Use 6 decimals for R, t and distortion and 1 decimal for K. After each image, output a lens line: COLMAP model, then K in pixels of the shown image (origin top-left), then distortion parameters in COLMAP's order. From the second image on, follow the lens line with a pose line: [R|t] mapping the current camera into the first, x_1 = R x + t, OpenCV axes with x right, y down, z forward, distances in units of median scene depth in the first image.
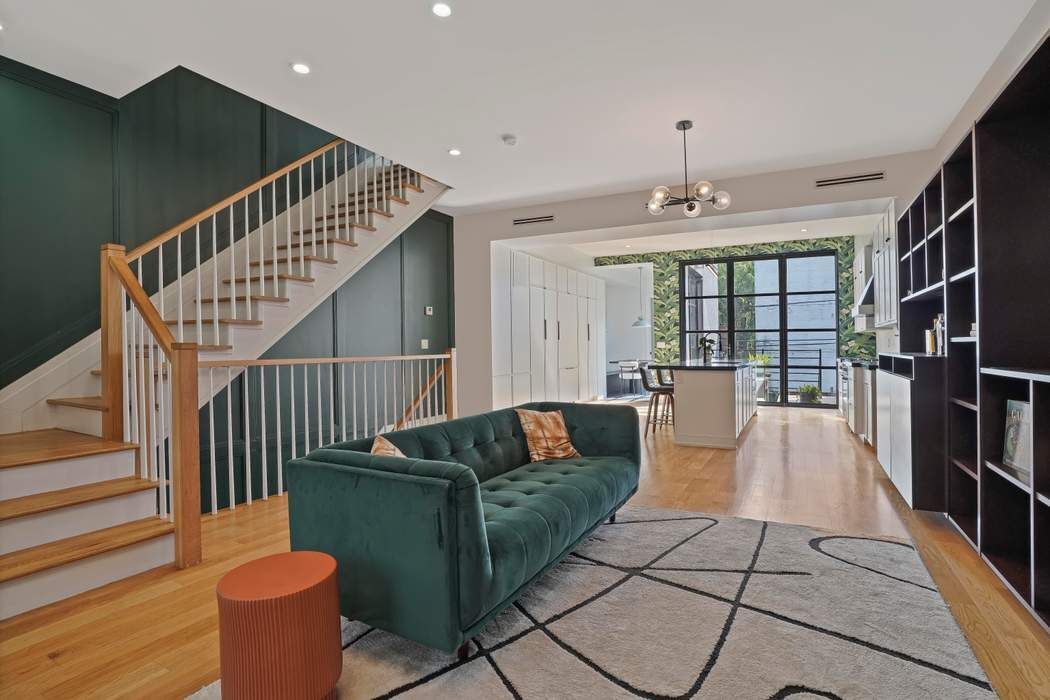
lens RADIAL K [[481.9, 0, 529.8], [0, 481.9, 346.6], [0, 0, 1]] dist [-0.024805, 0.000115]
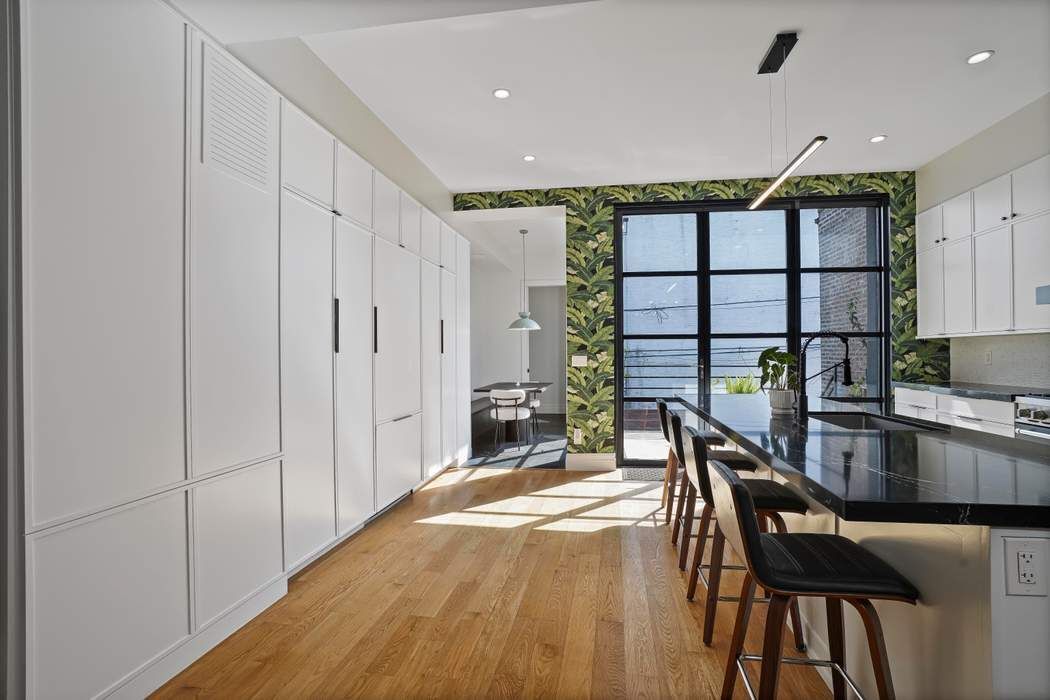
lens RADIAL K [[481.9, 0, 531.0], [0, 481.9, 341.3], [0, 0, 1]] dist [-0.024805, 0.000115]
pose [[0.941228, 0.005442, 0.337727, 0.042106], [0.004394, 0.999588, -0.028352, -0.010527], [-0.337742, 0.028169, 0.940817, 0.526107]]
